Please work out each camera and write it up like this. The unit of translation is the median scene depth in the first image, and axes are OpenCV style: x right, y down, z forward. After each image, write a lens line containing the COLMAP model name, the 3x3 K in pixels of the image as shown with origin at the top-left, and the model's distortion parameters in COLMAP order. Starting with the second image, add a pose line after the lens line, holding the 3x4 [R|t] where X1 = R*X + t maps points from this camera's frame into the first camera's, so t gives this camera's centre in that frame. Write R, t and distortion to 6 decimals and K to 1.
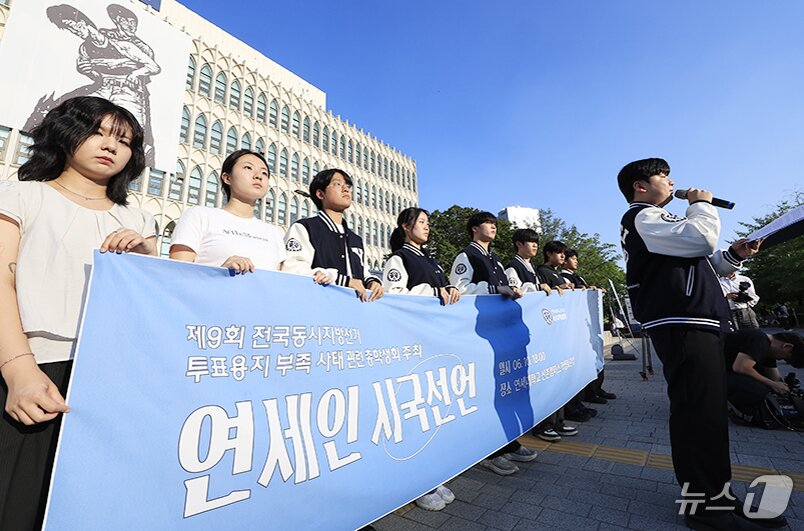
lens RADIAL K [[334.1, 0, 386.8], [0, 334.1, 246.2], [0, 0, 1]] dist [-0.002833, 0.001542]
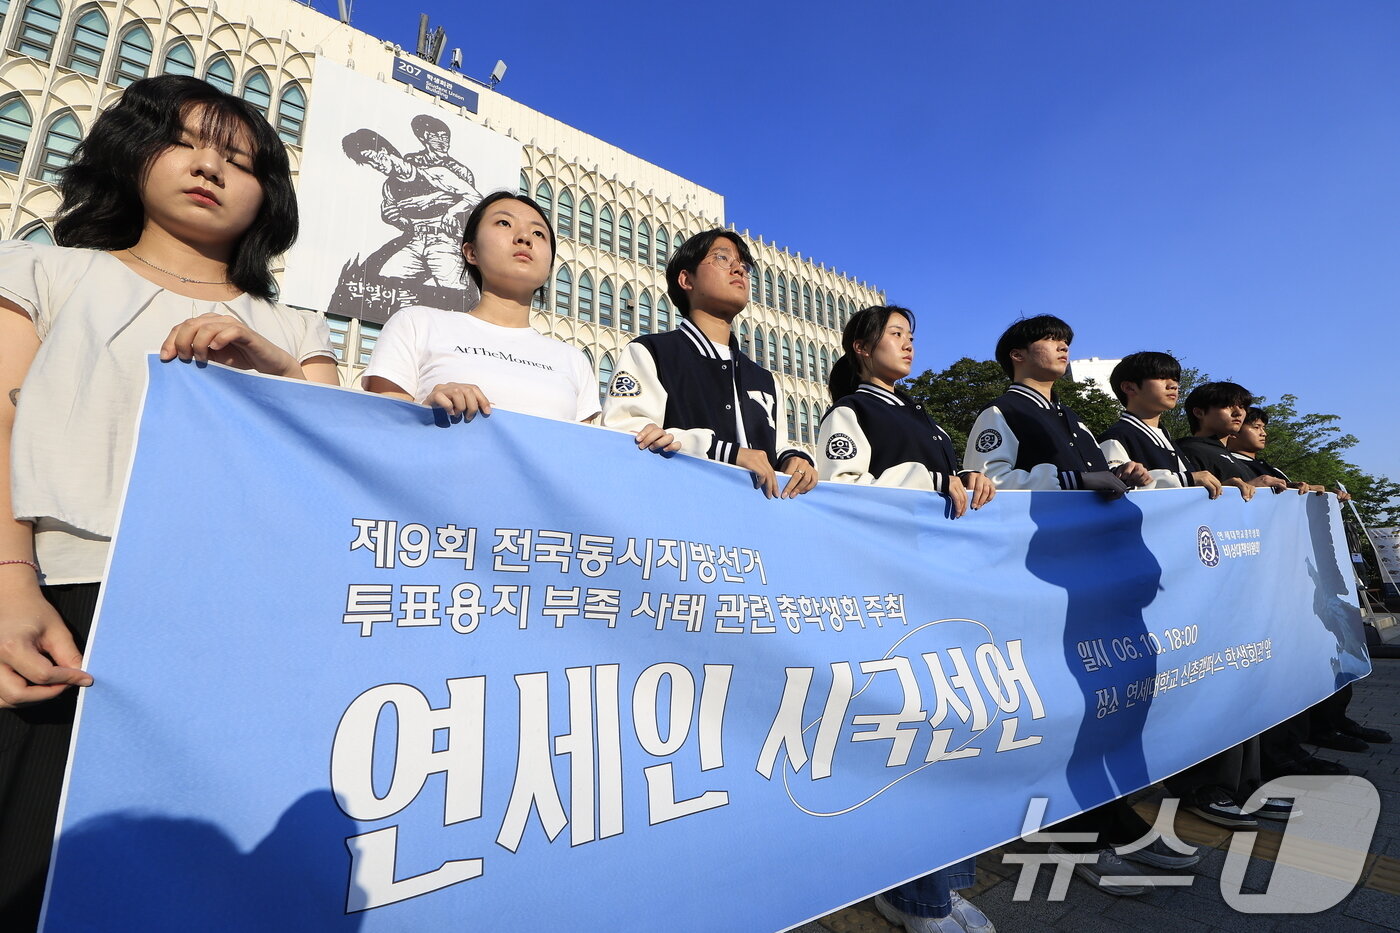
lens RADIAL K [[542.6, 0, 689.8], [0, 542.6, 474.1], [0, 0, 1]] dist [0.002267, -0.000427]
pose [[0.963210, -0.037005, -0.266189, 0.010233], [0.048962, 0.998061, 0.038421, 0.041823], [0.264251, -0.050040, 0.963155, 0.098415]]
